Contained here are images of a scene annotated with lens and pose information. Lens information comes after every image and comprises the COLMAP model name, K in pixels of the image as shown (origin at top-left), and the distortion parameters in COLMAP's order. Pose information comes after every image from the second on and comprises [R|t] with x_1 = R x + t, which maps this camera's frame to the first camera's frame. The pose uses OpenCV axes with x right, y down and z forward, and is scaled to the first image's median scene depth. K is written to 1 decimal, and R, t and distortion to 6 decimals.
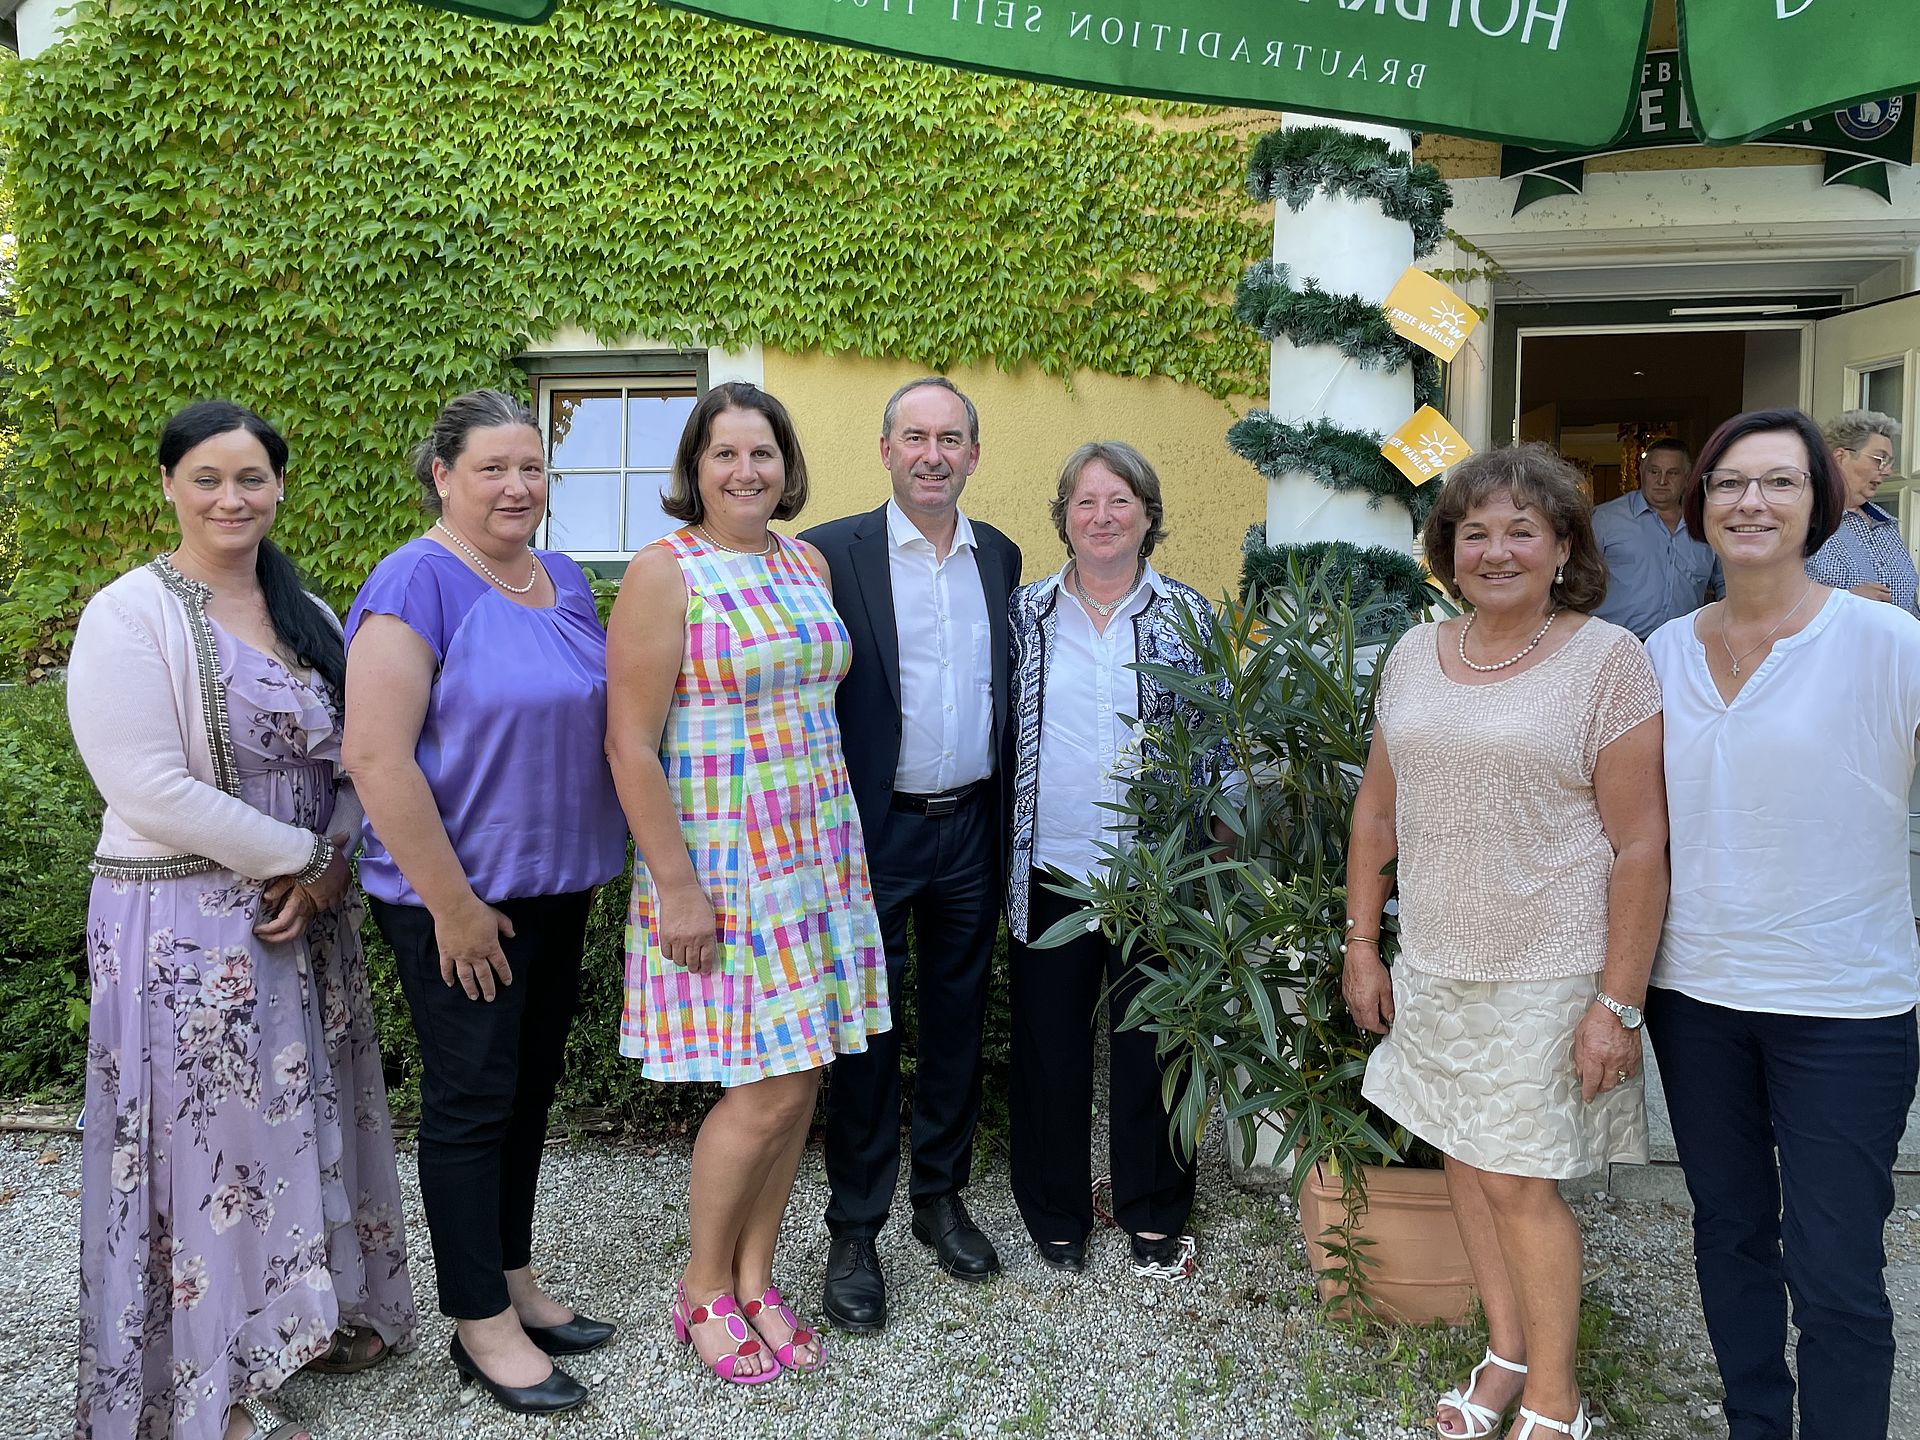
lens RADIAL K [[1485.6, 0, 956.7], [0, 1485.6, 718.6], [0, 0, 1]] dist [0.074268, -0.115003]
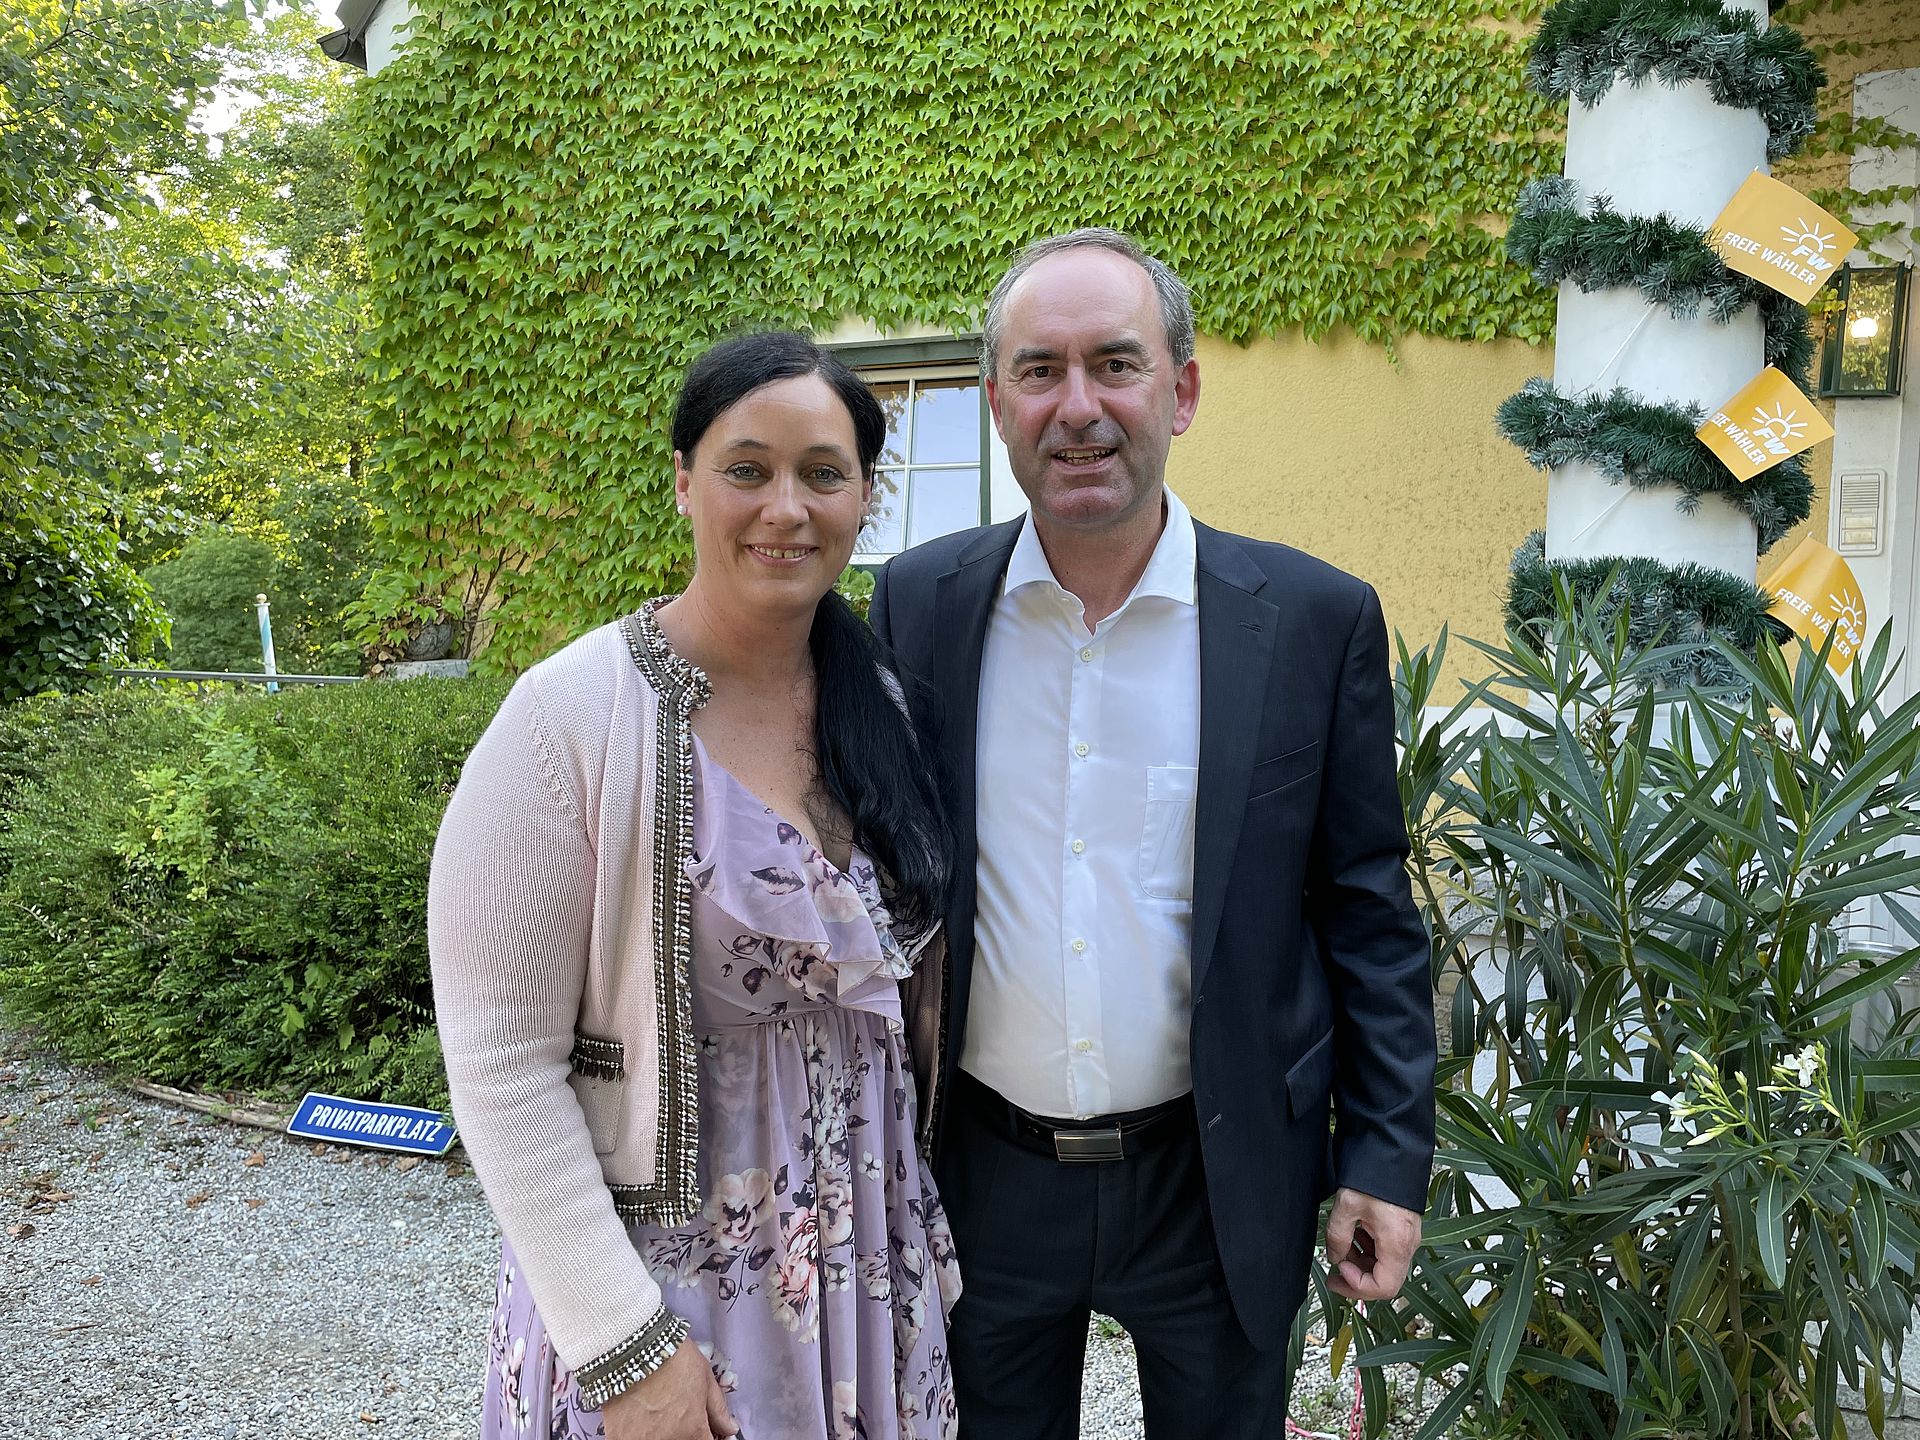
lens RADIAL K [[1462.2, 0, 966.9], [0, 1462.2, 737.1], [0, 0, 1]] dist [0.077536, -0.112880]
pose [[0.955583, 0.035900, -0.292529, 0.097455], [-0.028078, 0.999128, 0.030895, -0.026842], [0.293383, -0.021309, 0.955757, 0.128778]]
